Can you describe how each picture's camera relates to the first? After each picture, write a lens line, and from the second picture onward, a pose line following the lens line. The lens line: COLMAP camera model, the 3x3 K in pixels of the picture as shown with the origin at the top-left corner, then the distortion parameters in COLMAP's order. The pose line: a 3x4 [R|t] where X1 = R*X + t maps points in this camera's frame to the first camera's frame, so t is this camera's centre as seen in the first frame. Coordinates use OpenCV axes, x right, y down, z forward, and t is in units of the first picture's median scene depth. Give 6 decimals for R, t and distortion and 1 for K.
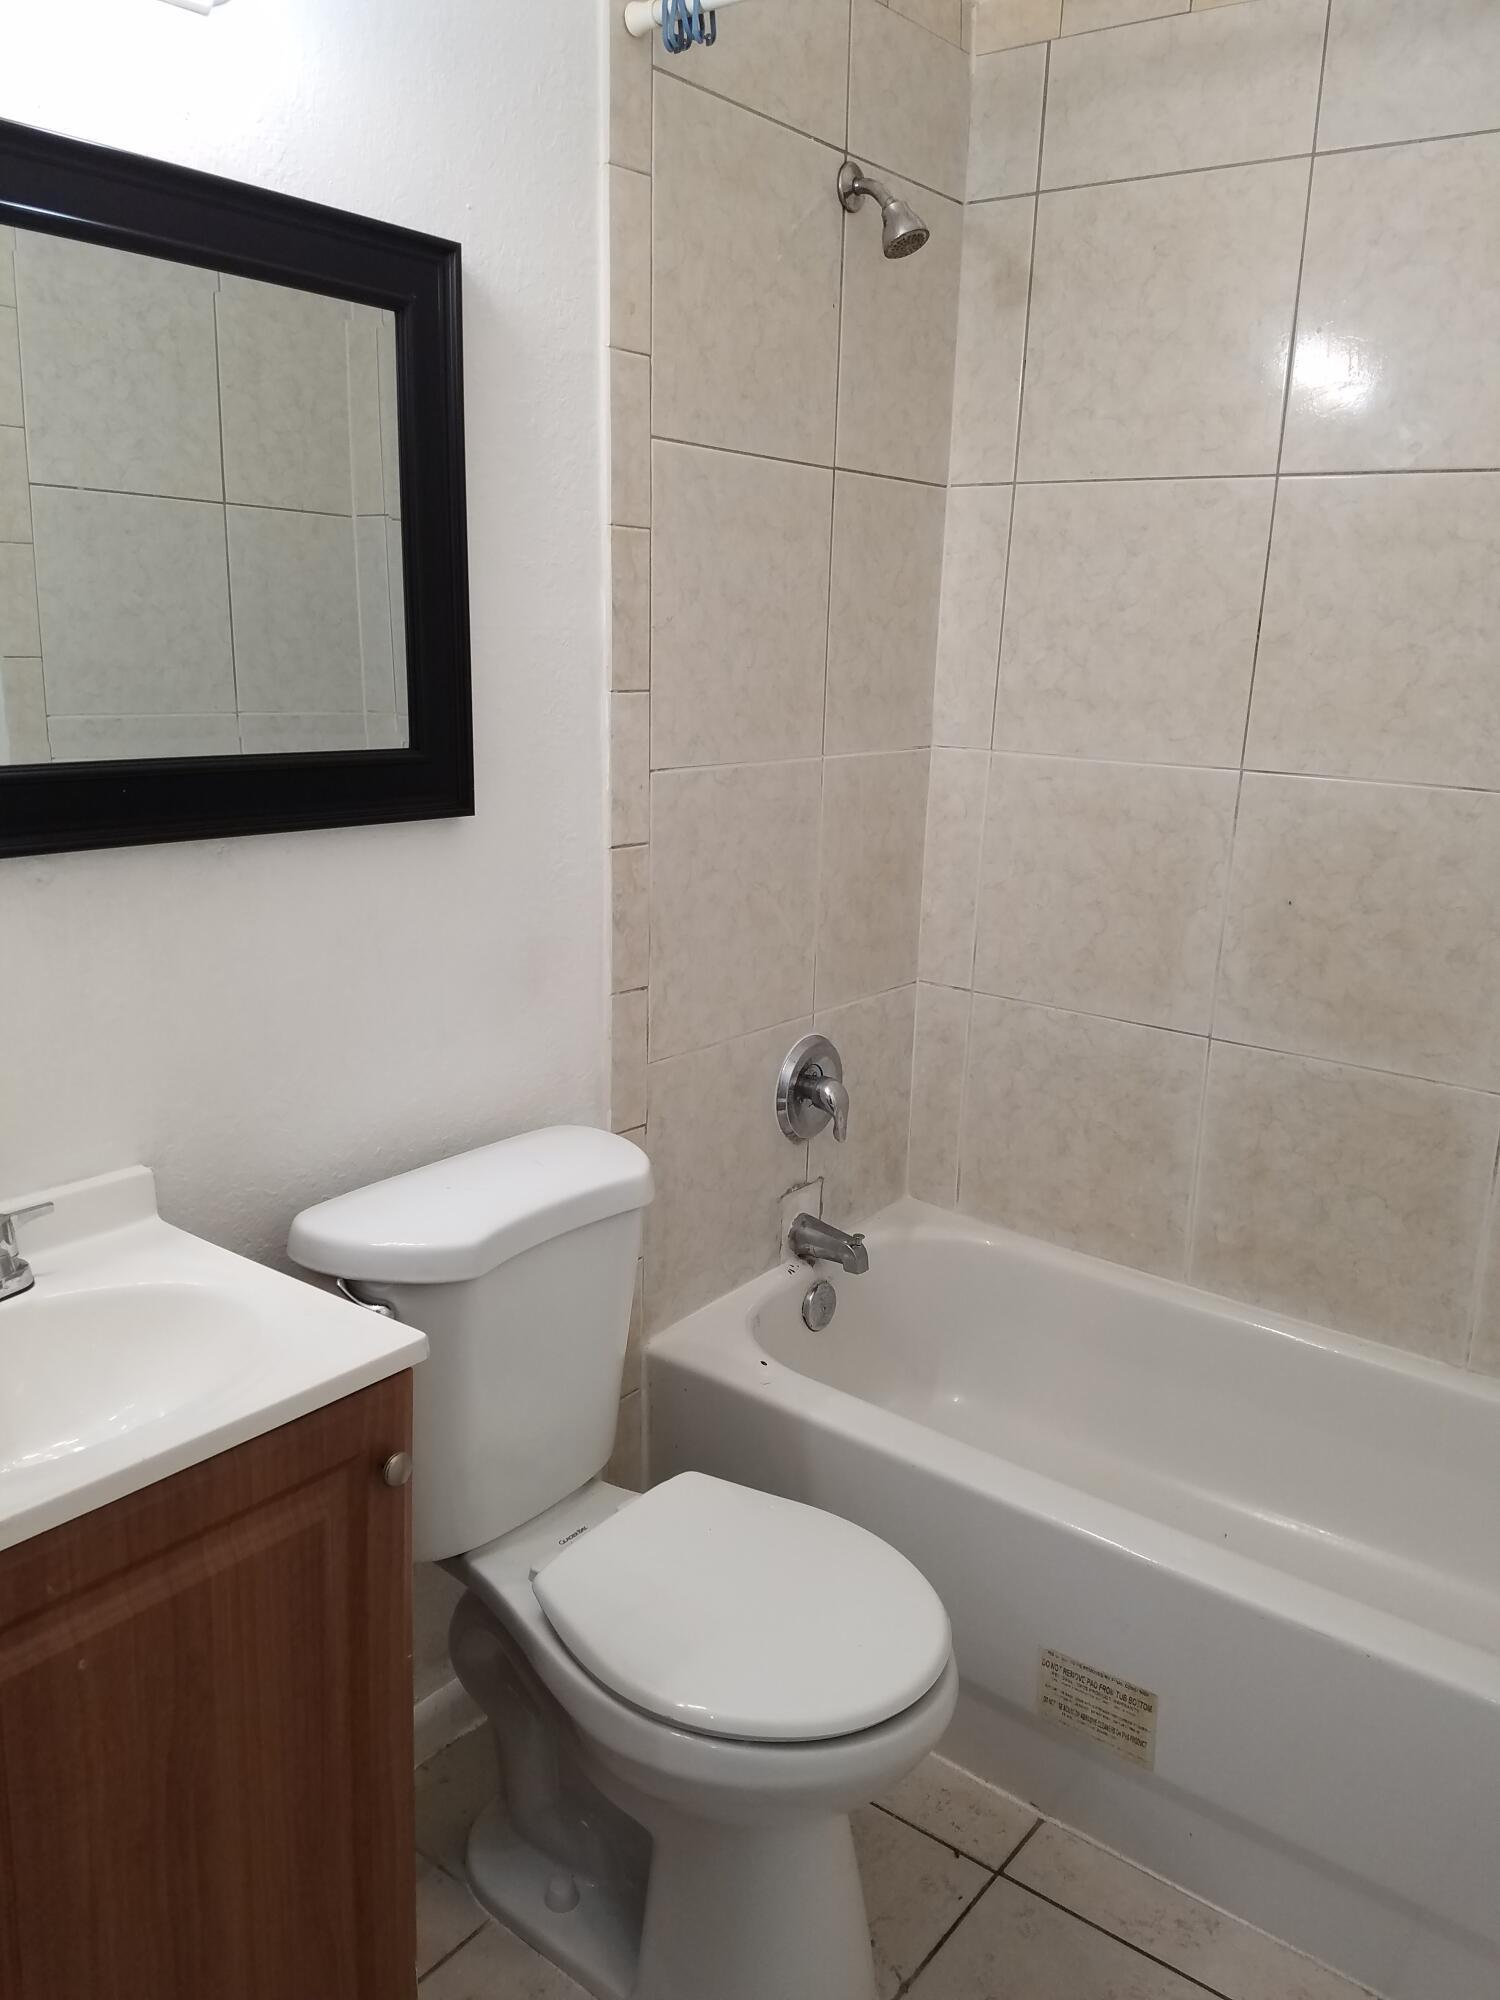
lens RADIAL K [[1529.7, 0, 726.7], [0, 1529.7, 979.4], [0, 0, 1]] dist [0.230899, -0.392443]
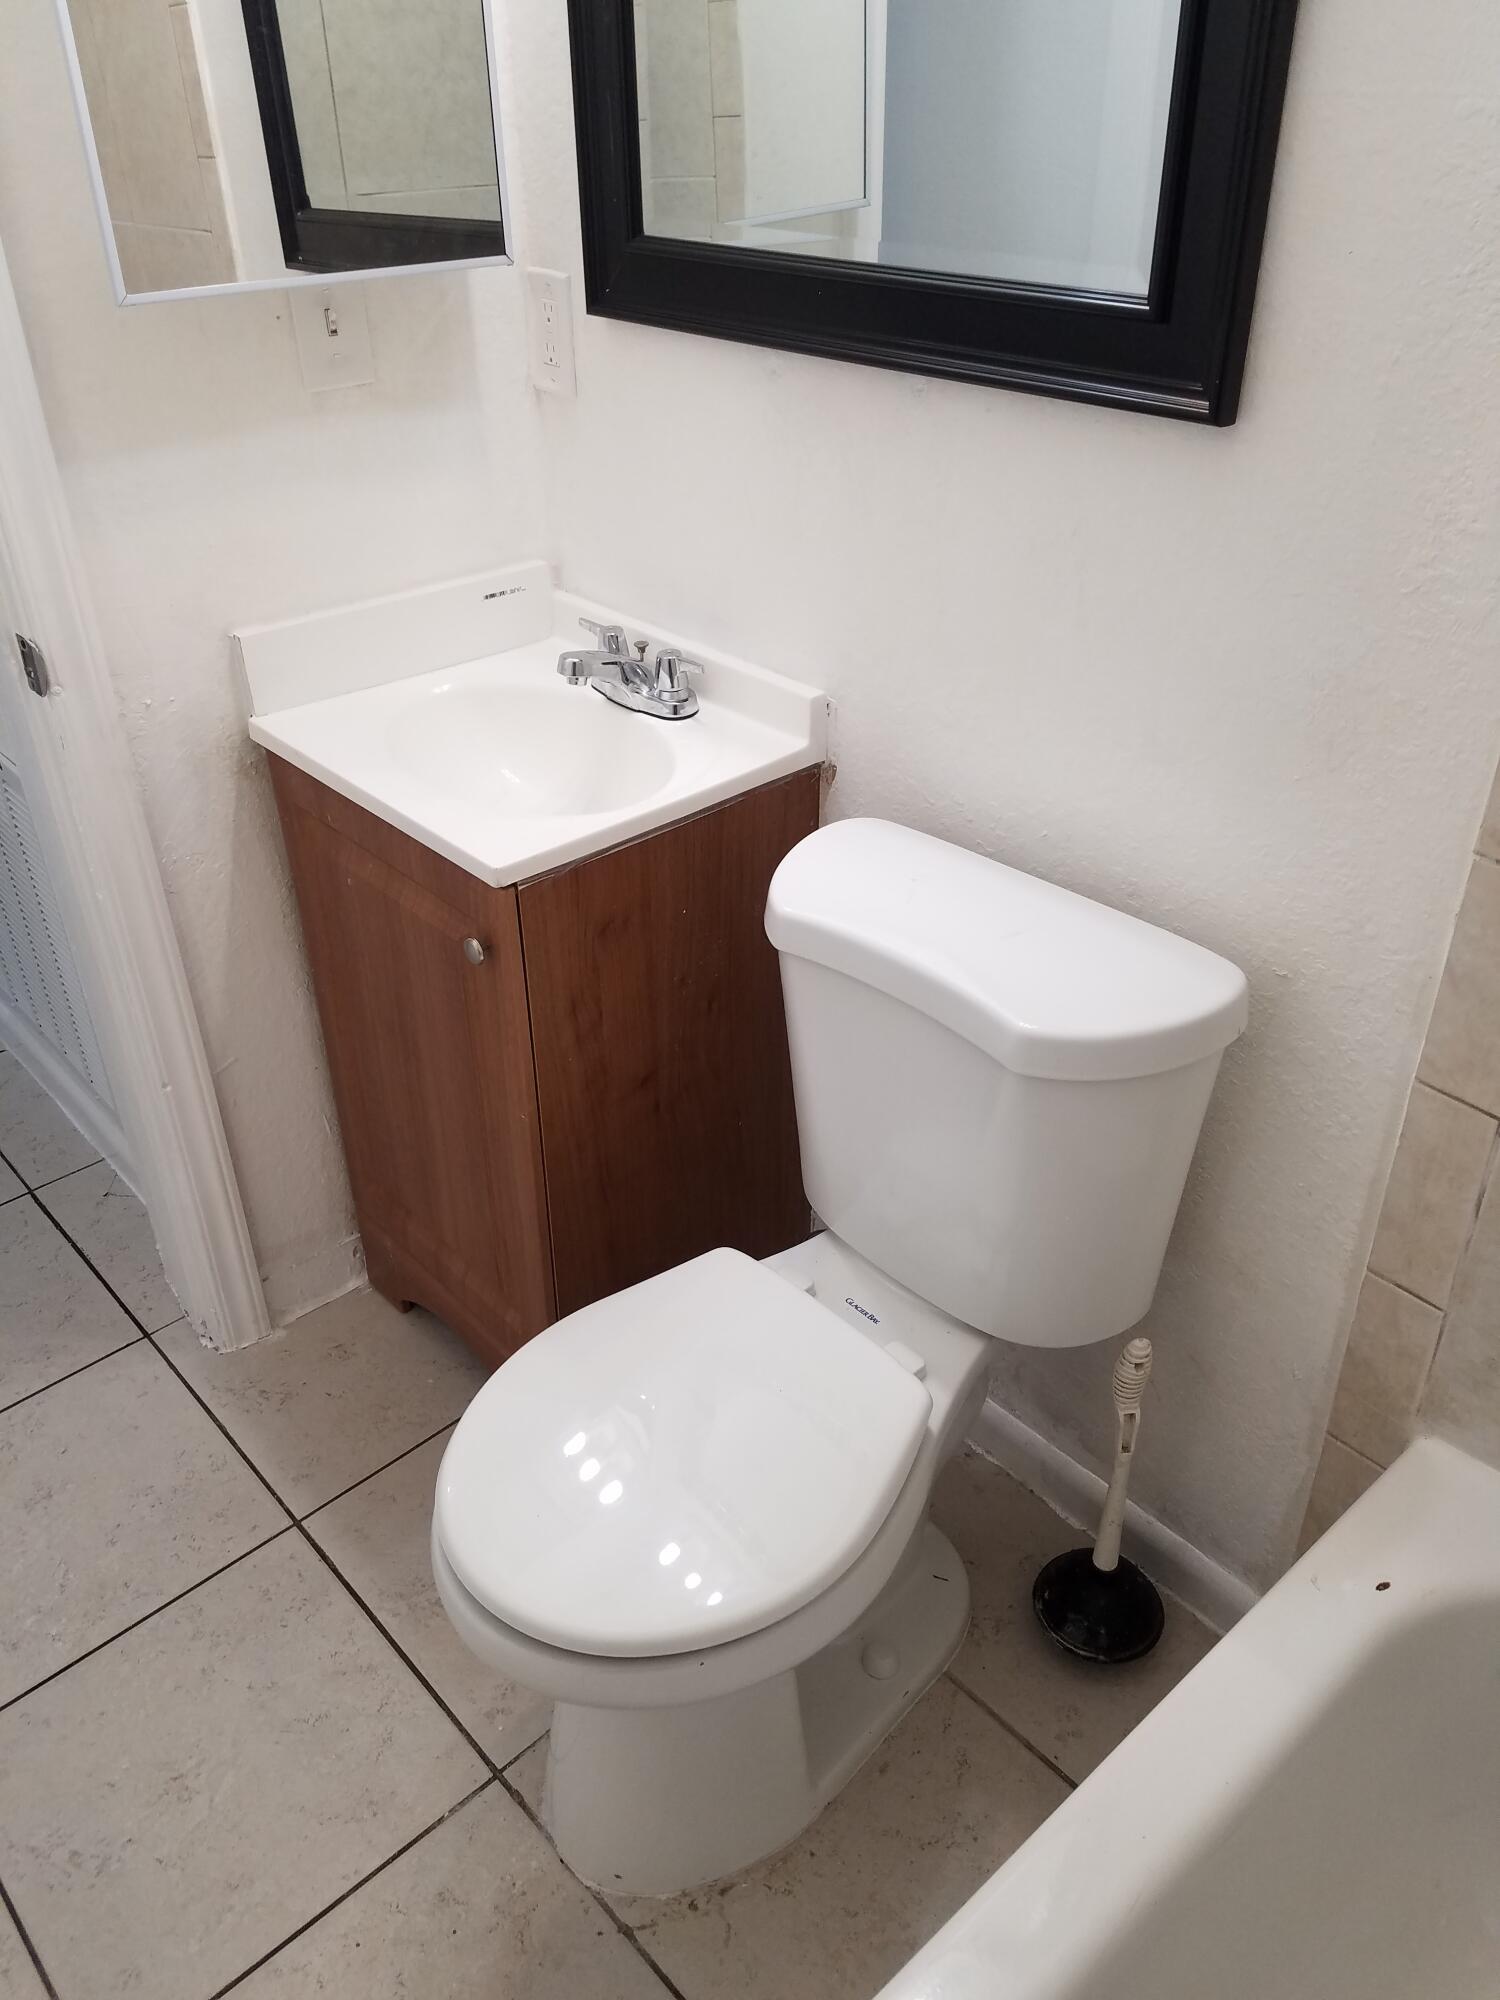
lens RADIAL K [[1525.8, 0, 715.2], [0, 1525.8, 987.7], [0, 0, 1]] dist [0.234089, -0.385550]
pose [[-0.178182, 0.501000, -0.846906, 0.407133], [-0.204194, 0.823118, 0.529888, -0.165814], [0.962578, 0.267350, -0.044364, 0.683607]]
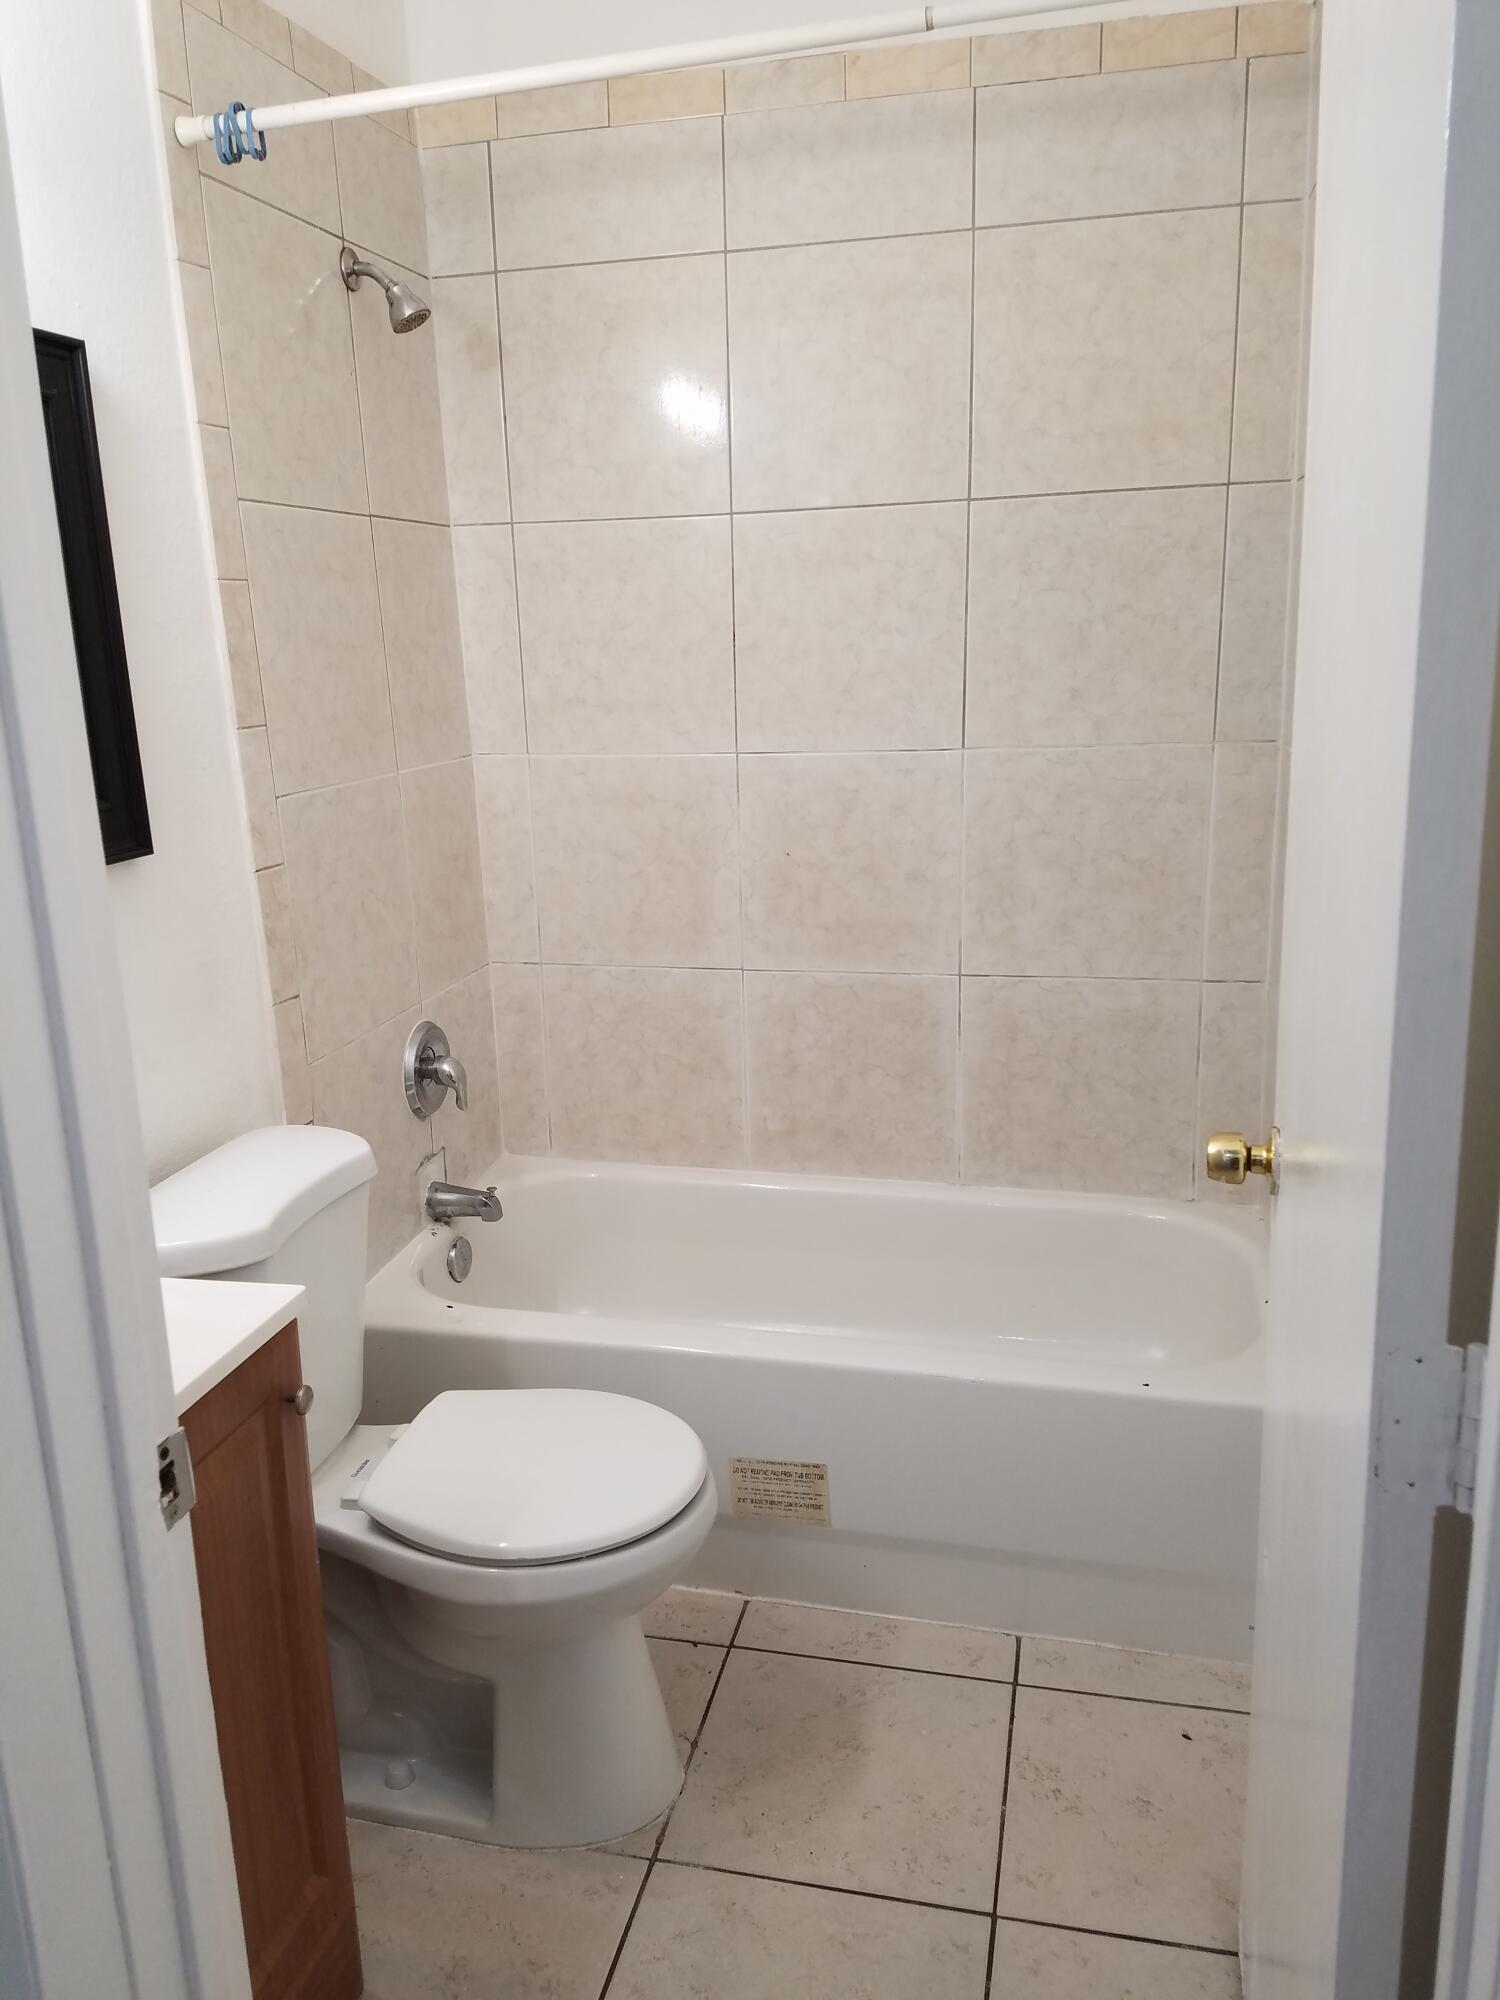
lens RADIAL K [[1525.8, 0, 715.2], [0, 1525.8, 987.7], [0, 0, 1]] dist [0.234089, -0.385550]
pose [[0.912521, -0.155390, 0.378364, -0.180312], [0.153400, 0.987523, 0.035601, 0.005334], [-0.379175, 0.025554, 0.924972, -0.122327]]
